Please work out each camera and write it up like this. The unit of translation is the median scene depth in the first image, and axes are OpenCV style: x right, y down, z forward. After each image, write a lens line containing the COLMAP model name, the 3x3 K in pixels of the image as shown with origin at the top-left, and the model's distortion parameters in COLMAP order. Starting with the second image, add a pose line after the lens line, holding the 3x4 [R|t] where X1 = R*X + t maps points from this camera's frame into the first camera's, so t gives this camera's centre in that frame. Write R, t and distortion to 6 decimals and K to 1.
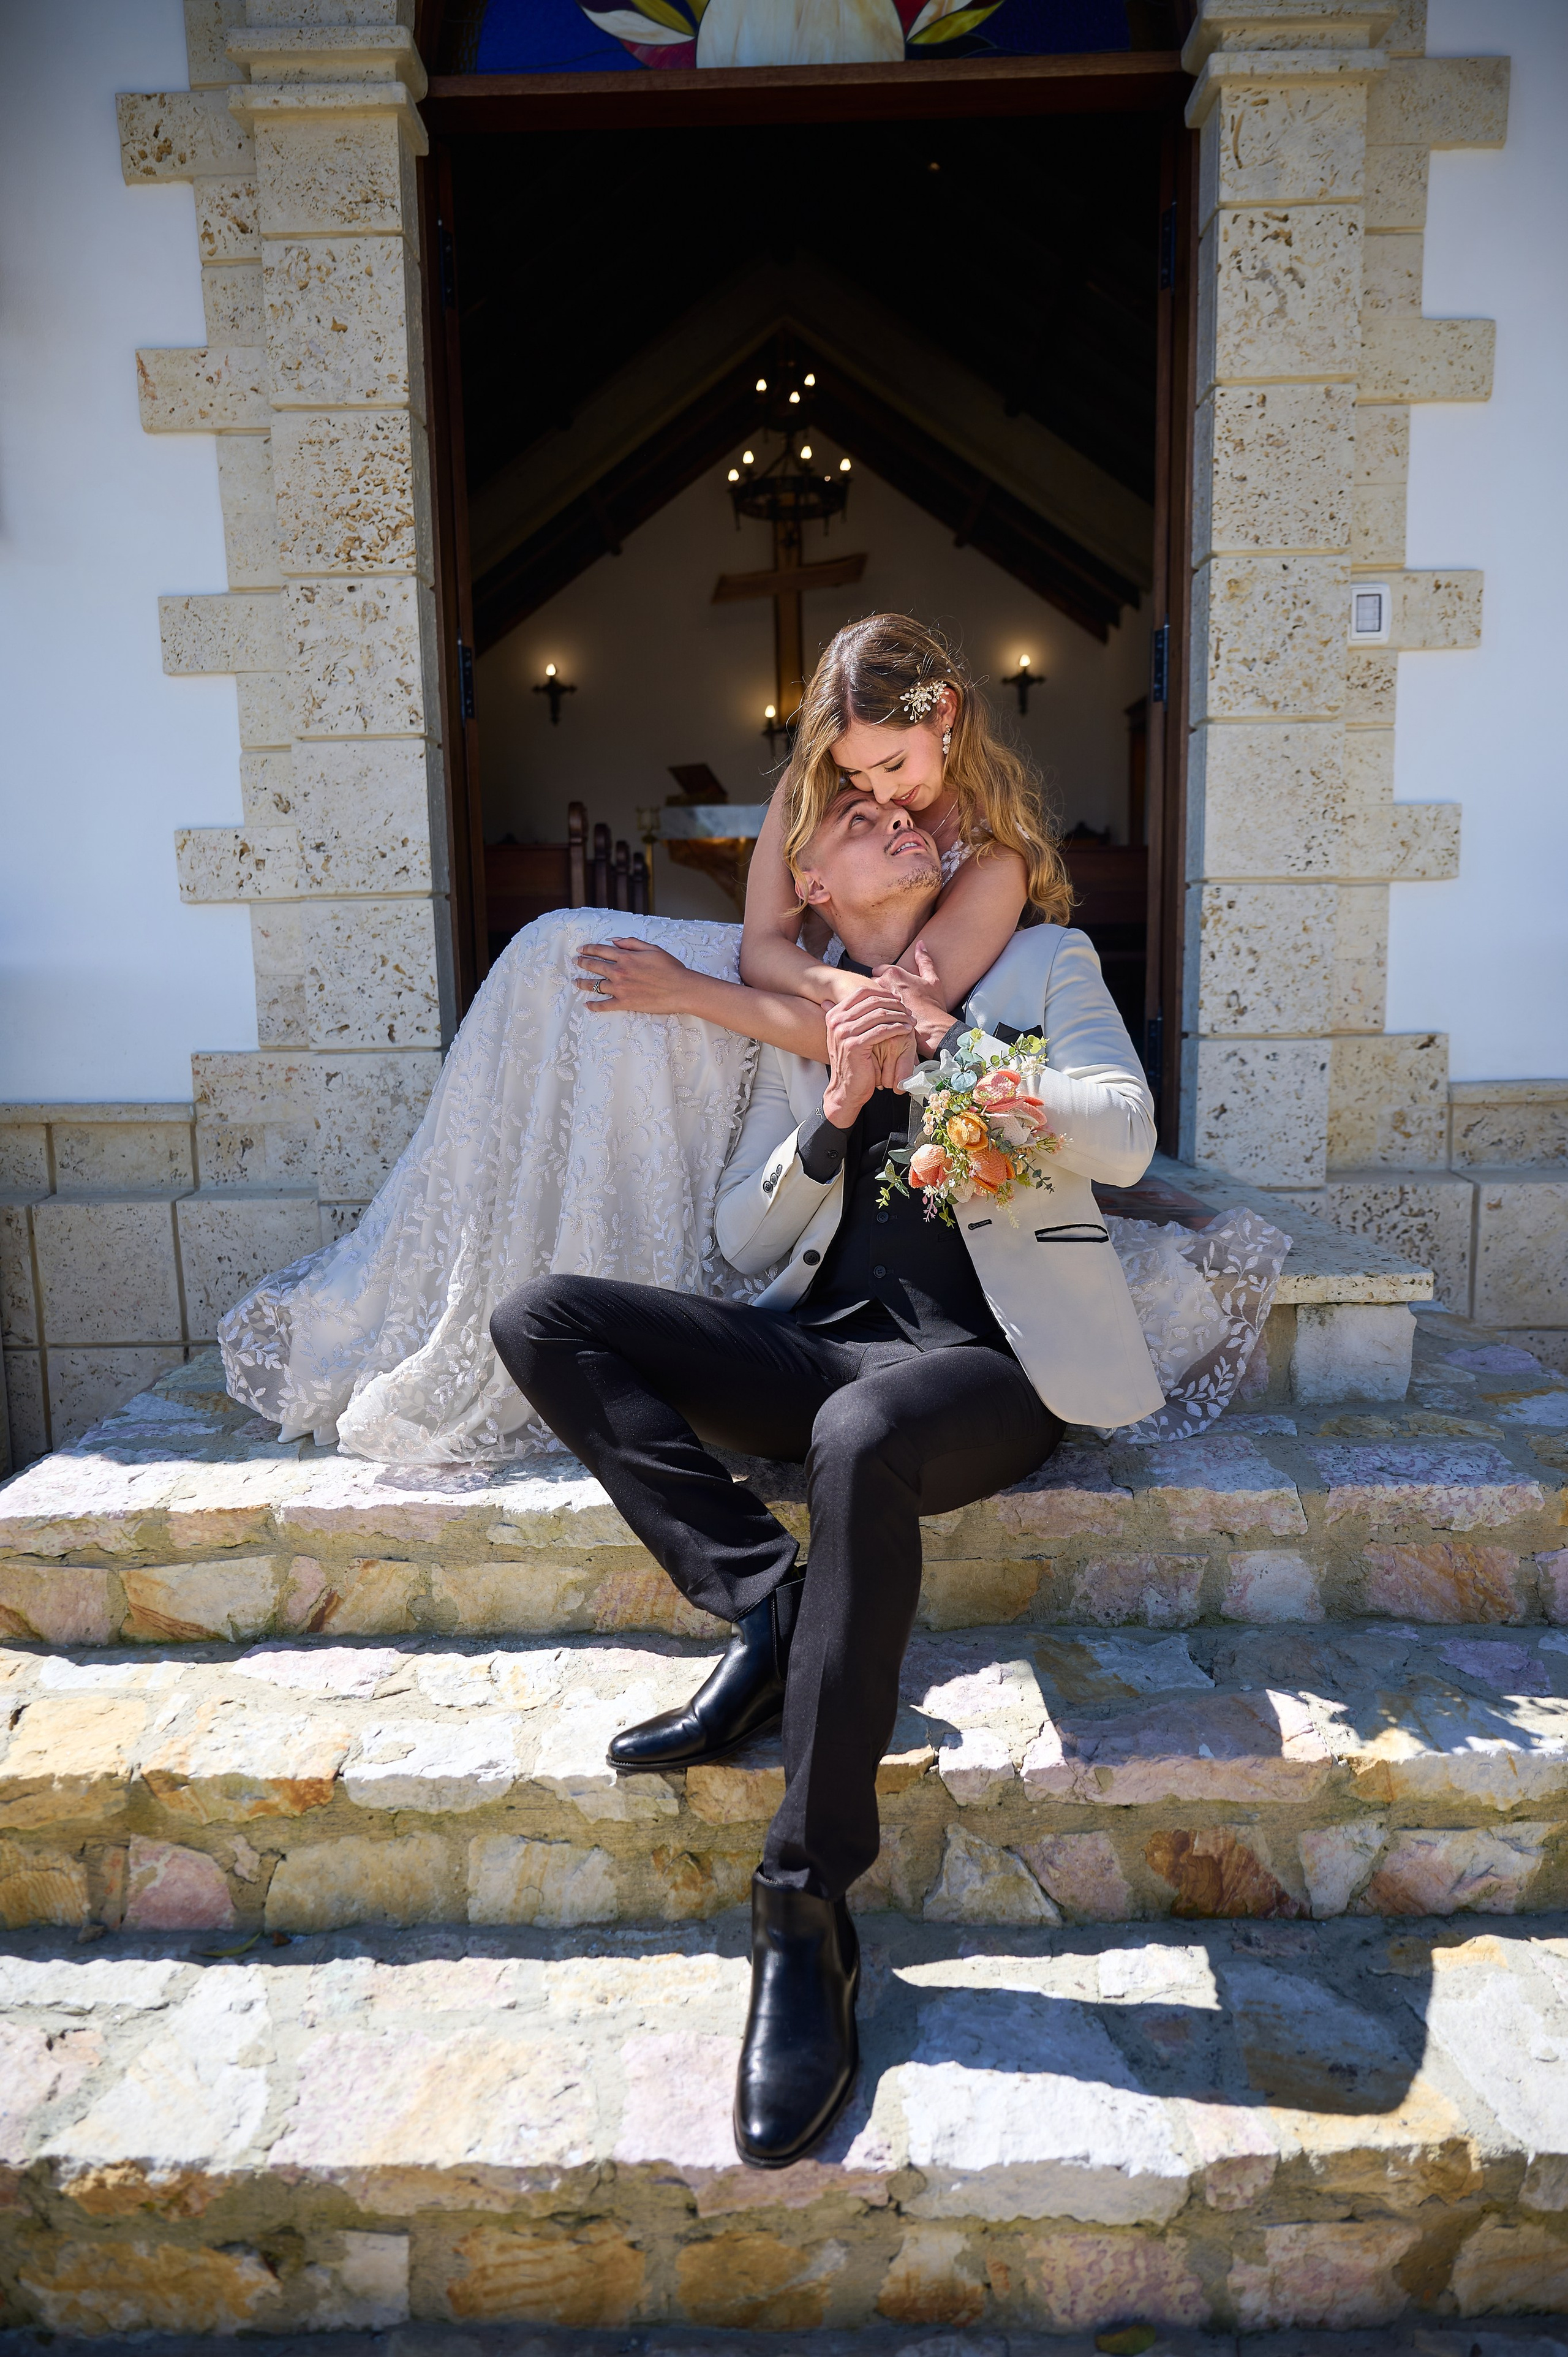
lens RADIAL K [[1571.0, 0, 770.9], [0, 1571.0, 1184.8], [0, 0, 1]] dist [0.000520, 0.004165]
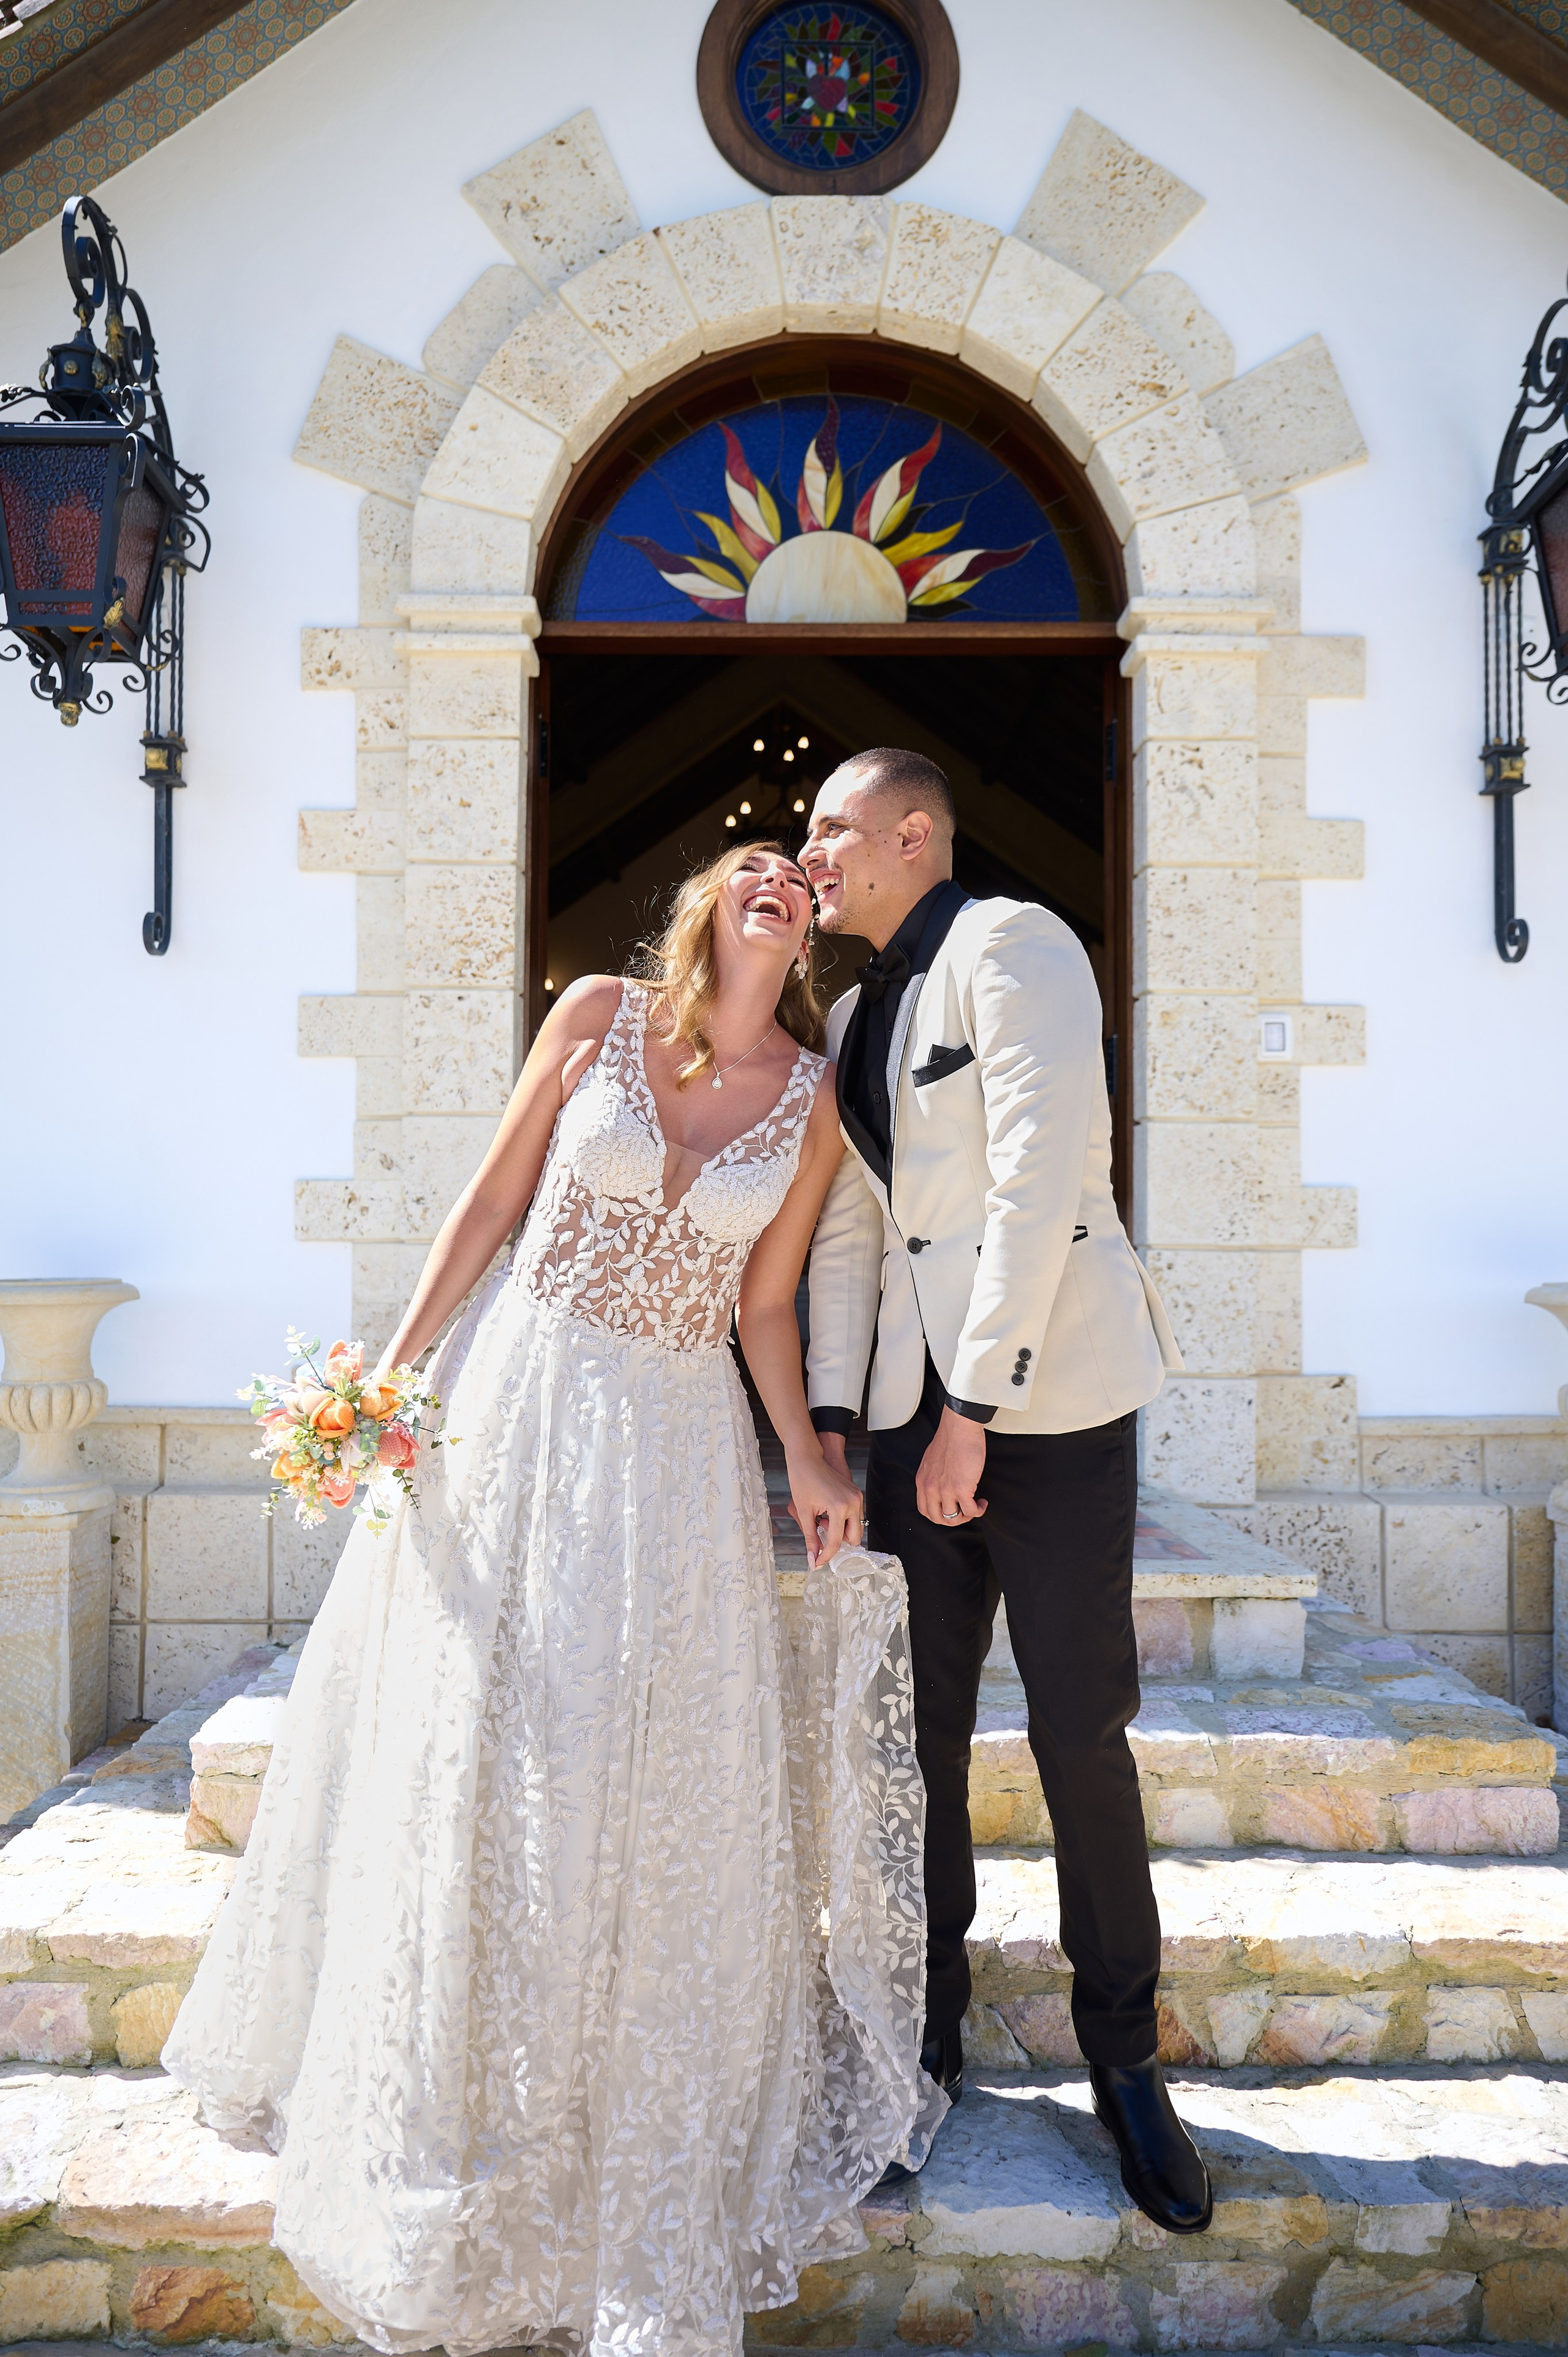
lens RADIAL K [[1664.4, 0, 764.3], [0, 1664.4, 1185.1], [0, 0, 1]] dist [-0.000902, 0.004622]
pose [[0.999533, 0.025715, 0.016492, -0.044624], [-0.022346, 0.983546, -0.179271, -0.002598], [-0.020831, 0.178819, 0.983661, -0.277555]]
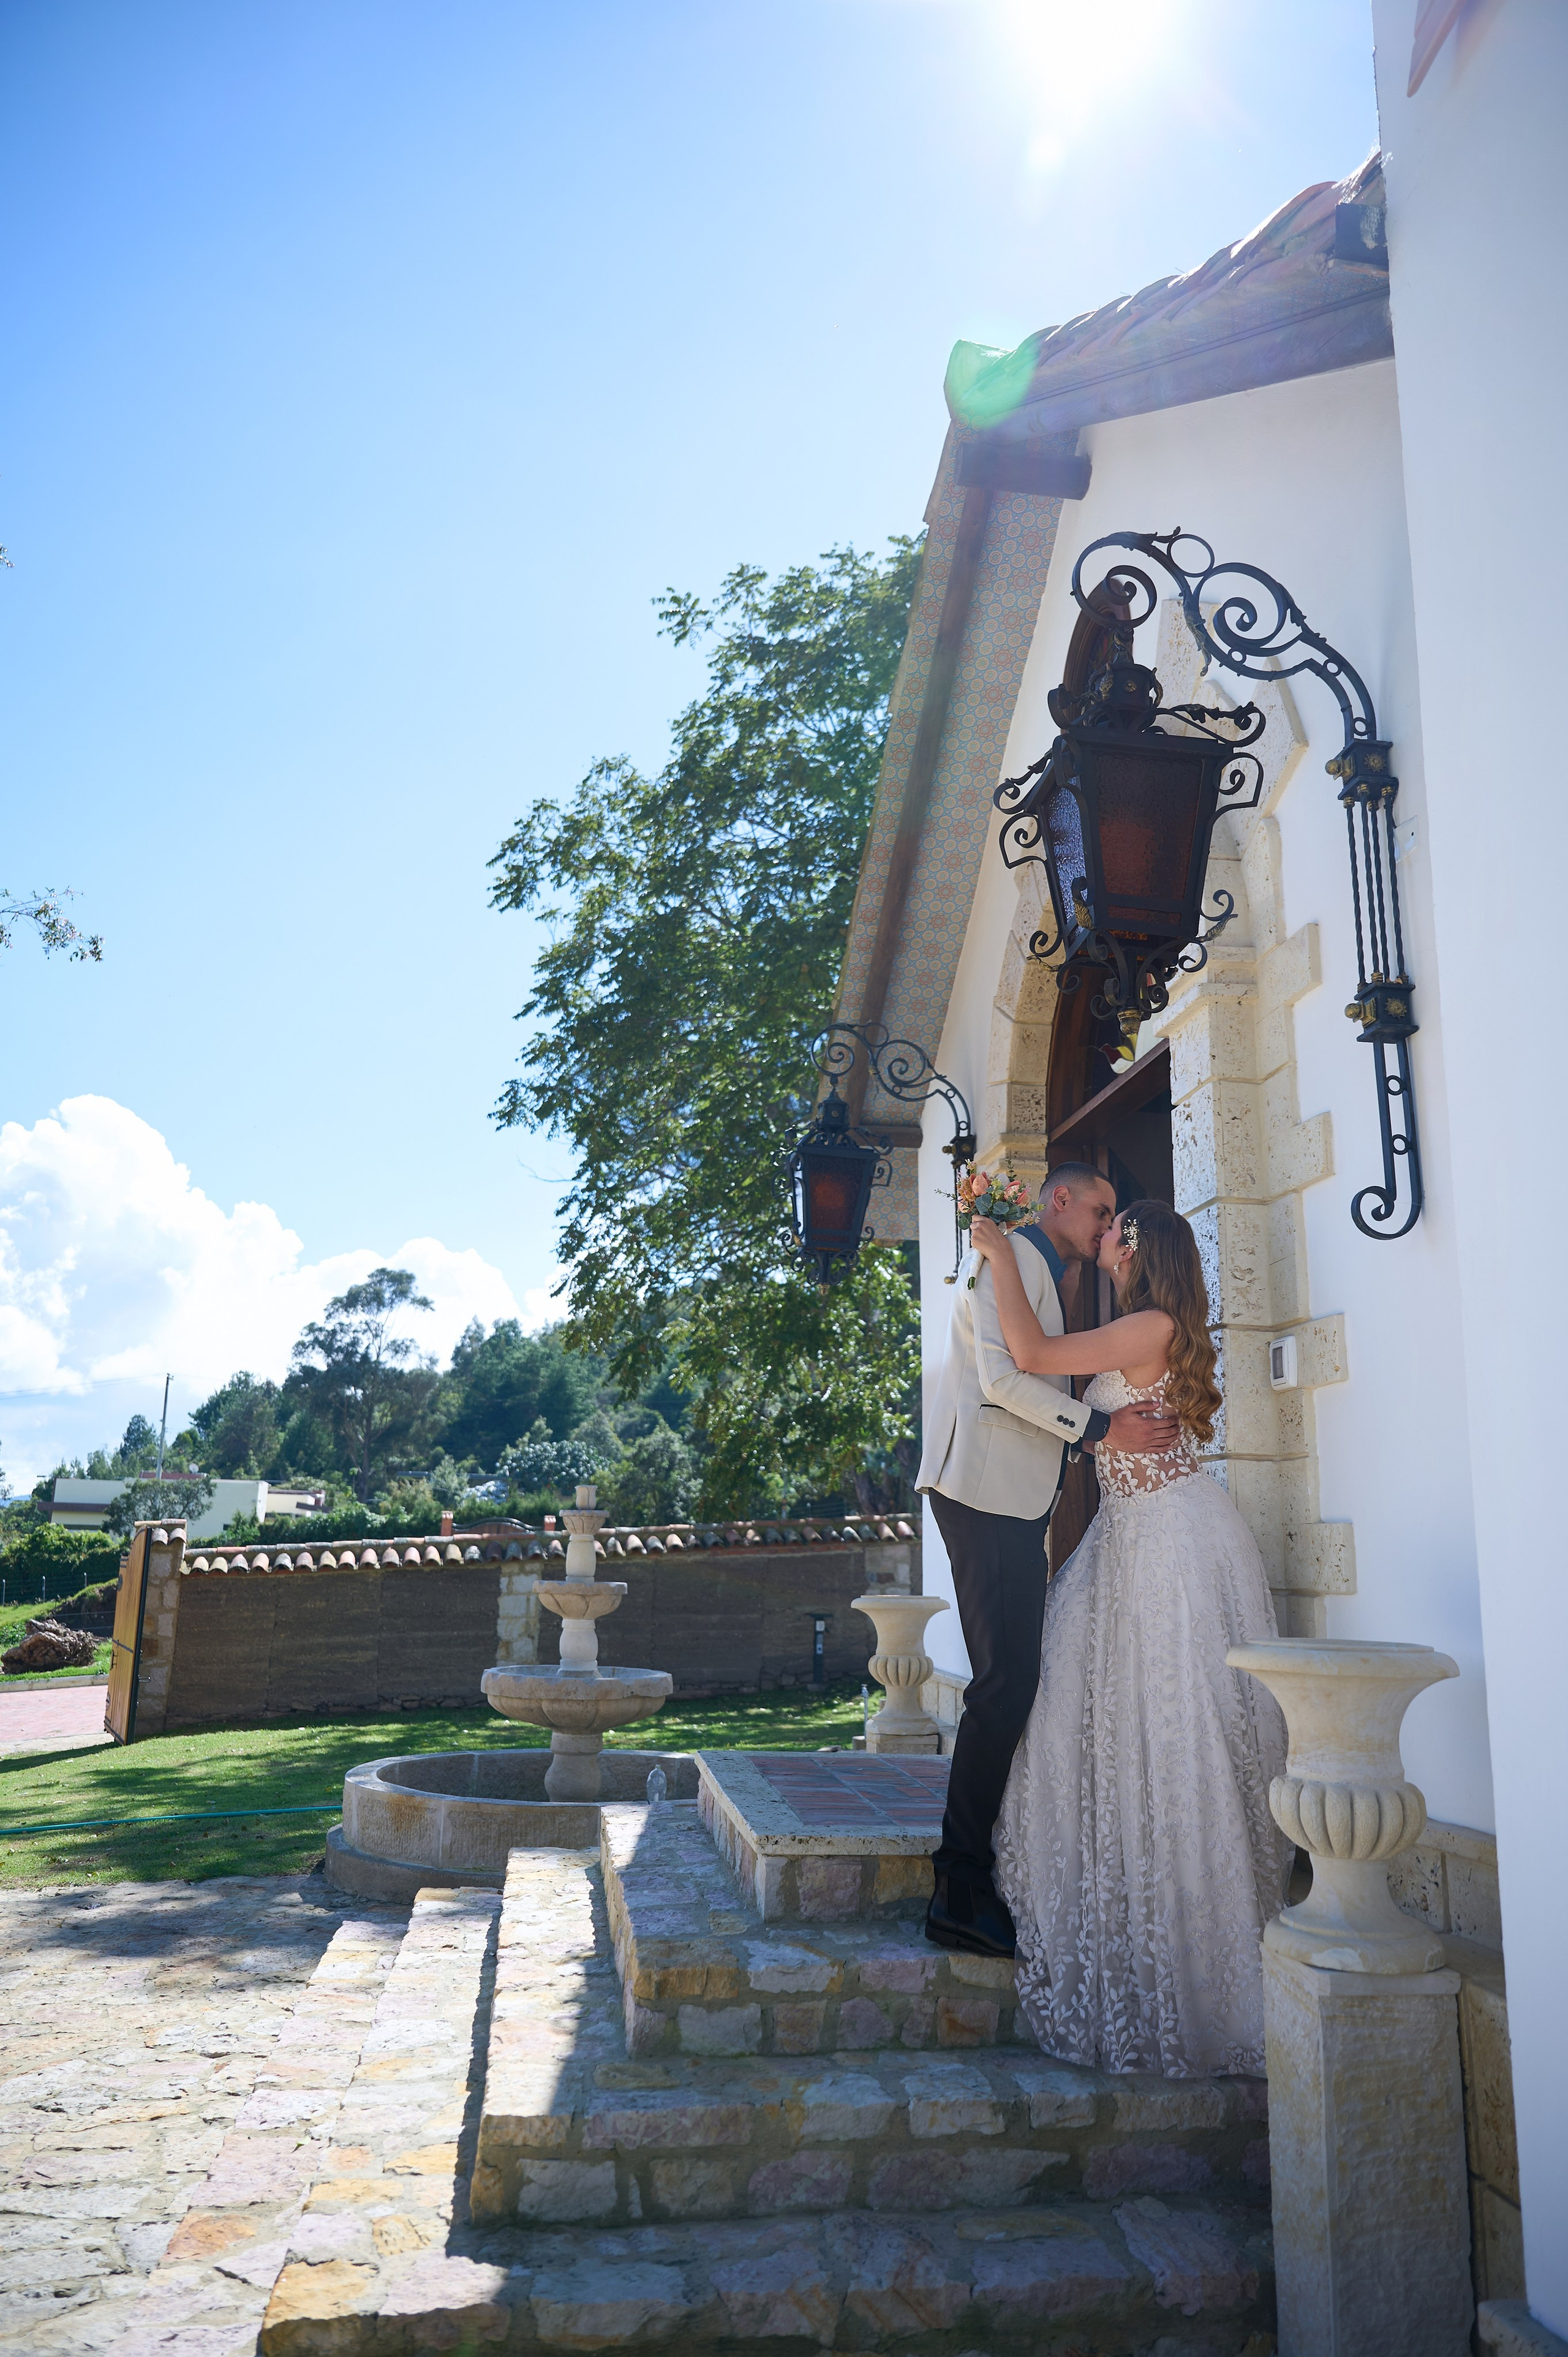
lens RADIAL K [[1573.4, 0, 776.7], [0, 1573.4, 1200.6], [0, 0, 1]] dist [-0.006924, 0.002357]
pose [[0.157946, -0.195802, -0.967840, 1.536039], [-0.175489, 0.958974, -0.222647, -0.156530], [0.971729, 0.205011, 0.117105, 0.486066]]
